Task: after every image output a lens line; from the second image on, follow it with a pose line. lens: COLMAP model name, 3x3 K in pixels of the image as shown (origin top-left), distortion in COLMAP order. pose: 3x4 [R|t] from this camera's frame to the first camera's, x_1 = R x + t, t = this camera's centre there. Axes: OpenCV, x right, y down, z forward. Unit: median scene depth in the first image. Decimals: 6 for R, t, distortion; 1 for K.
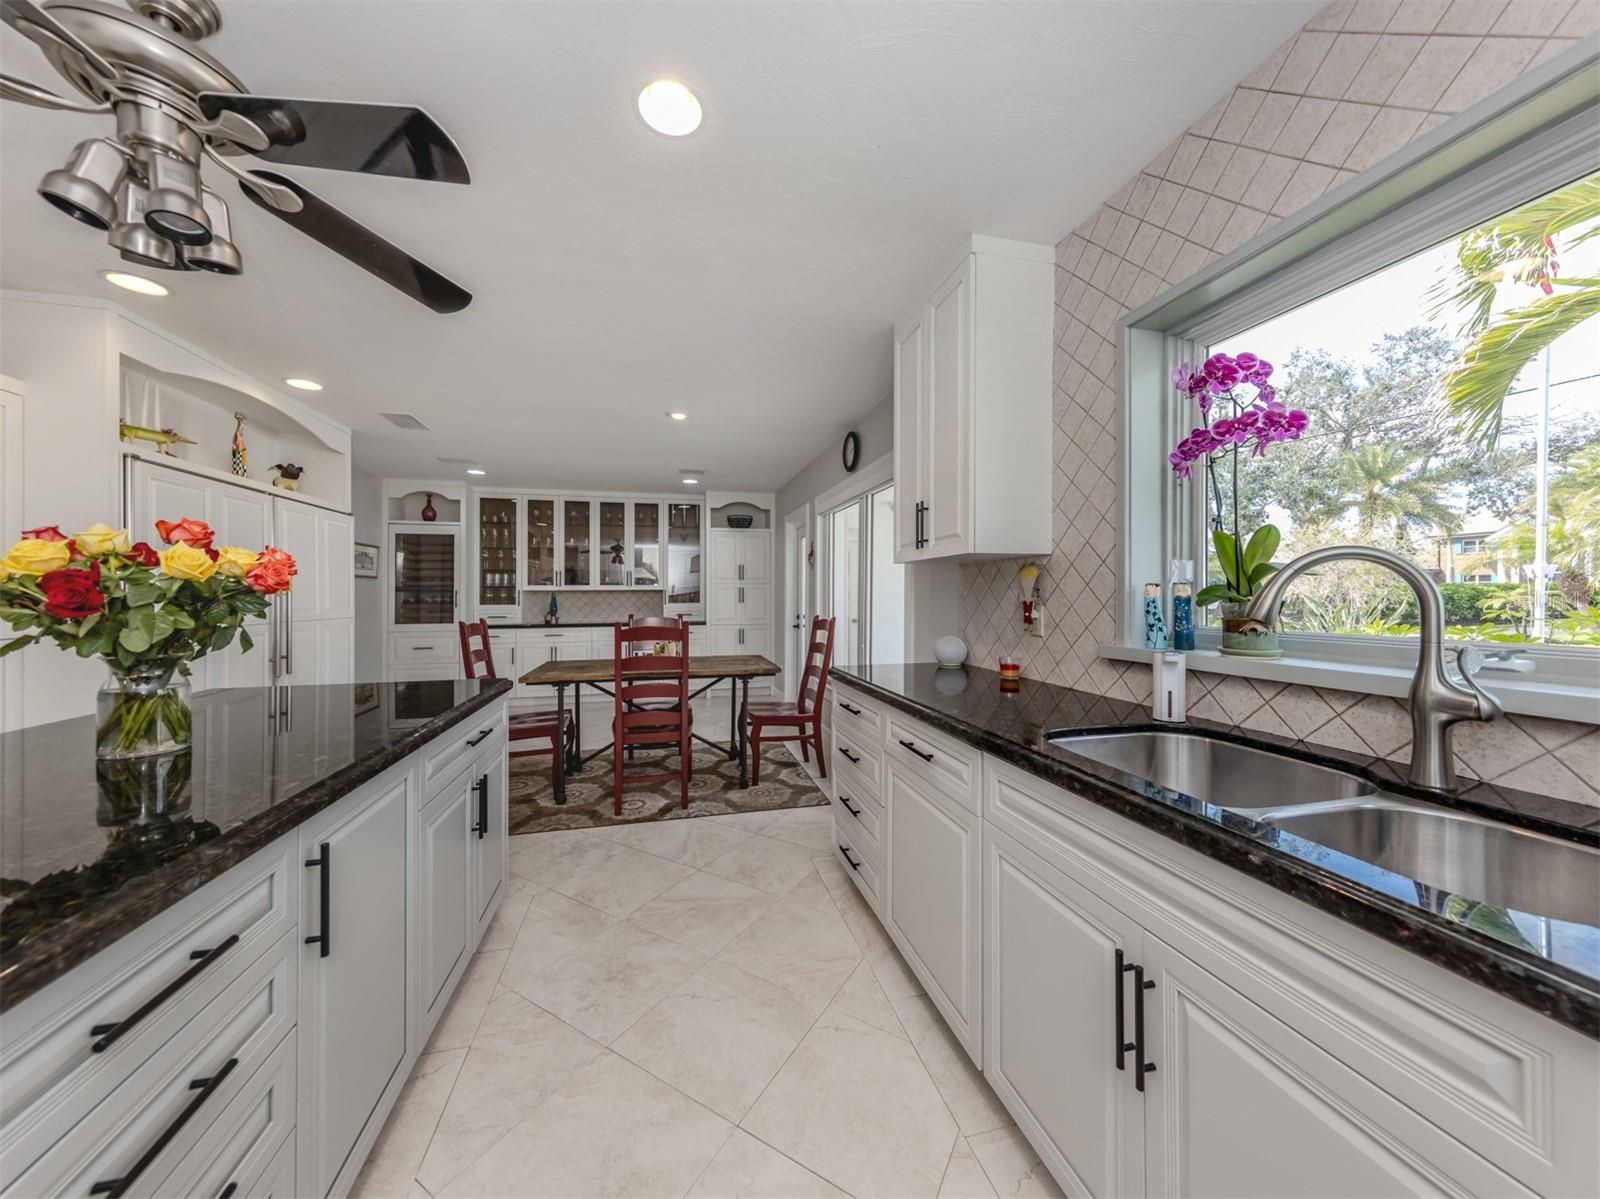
lens RADIAL K [[576.4, 0, 802.7], [0, 576.4, 594.3], [0, 0, 1]] dist [0.016462, -0.002981]
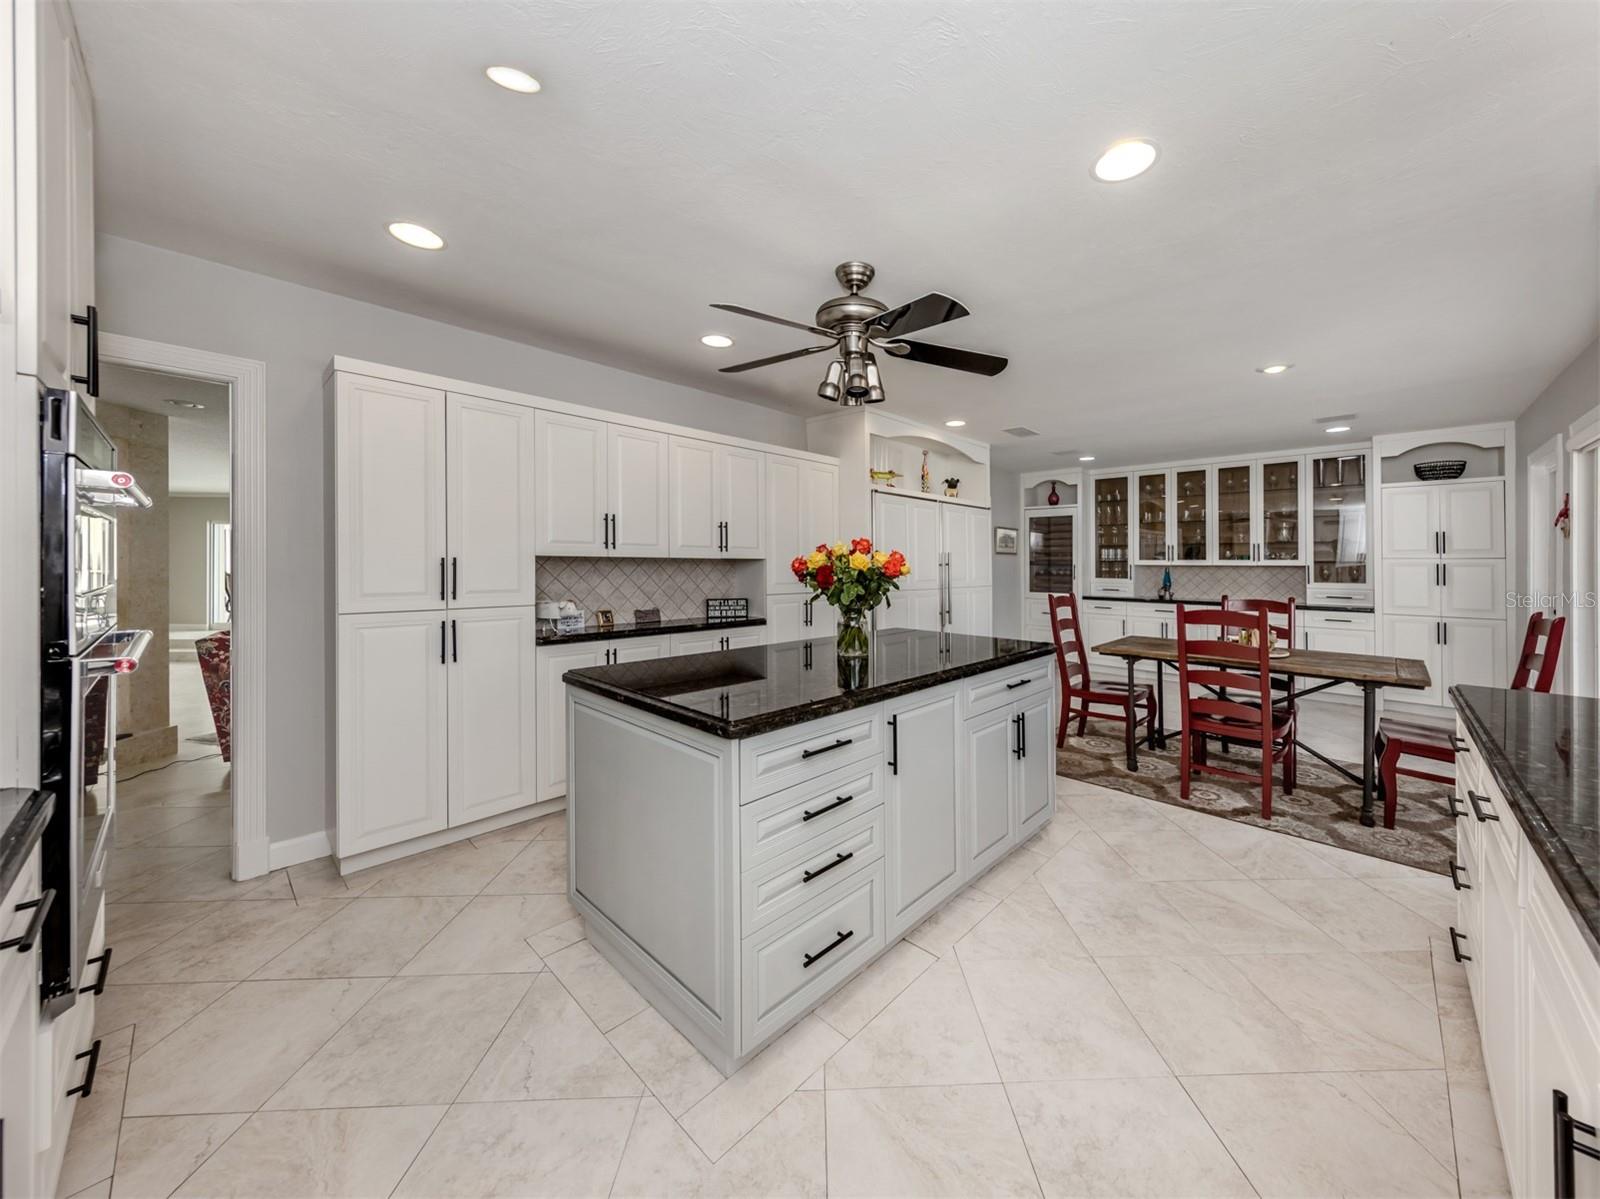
lens RADIAL K [[576.4, 0, 802.7], [0, 576.4, 594.3], [0, 0, 1]] dist [0.016462, -0.002981]
pose [[0.514224, 0.051424, -0.856113, 0.173298], [-0.005898, 0.998389, 0.056428, -0.017267], [0.857636, -0.023967, 0.513699, -0.055840]]
